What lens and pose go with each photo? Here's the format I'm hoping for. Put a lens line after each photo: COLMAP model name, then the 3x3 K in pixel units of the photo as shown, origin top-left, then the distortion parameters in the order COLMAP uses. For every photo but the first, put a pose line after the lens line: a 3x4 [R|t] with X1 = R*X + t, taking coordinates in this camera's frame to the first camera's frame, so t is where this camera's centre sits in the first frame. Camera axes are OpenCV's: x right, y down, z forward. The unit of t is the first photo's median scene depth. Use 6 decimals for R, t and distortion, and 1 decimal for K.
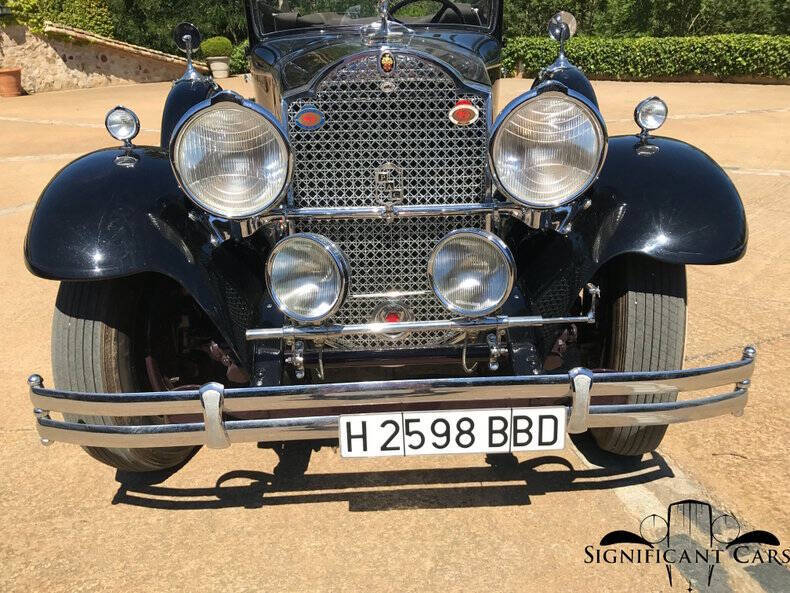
lens RADIAL K [[658.9, 0, 395.0], [0, 658.9, 296.5], [0, 0, 1]] dist [0.003279, 0.008842]
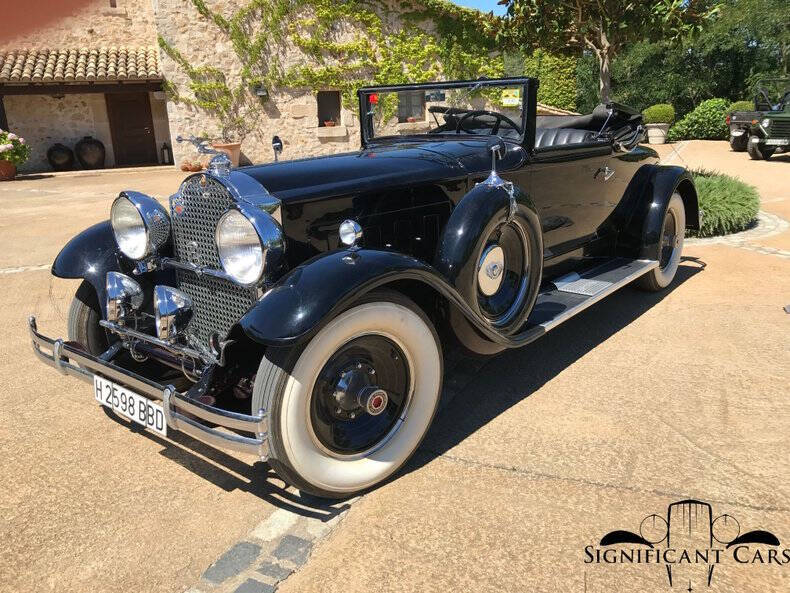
lens RADIAL K [[658.9, 0, 395.0], [0, 658.9, 296.5], [0, 0, 1]] dist [0.003279, 0.008842]
pose [[0.744283, 0.186708, -0.641236, 1.244931], [-0.236308, 0.971640, 0.008628, -0.177449], [0.624661, 0.145108, 0.767295, 0.083453]]
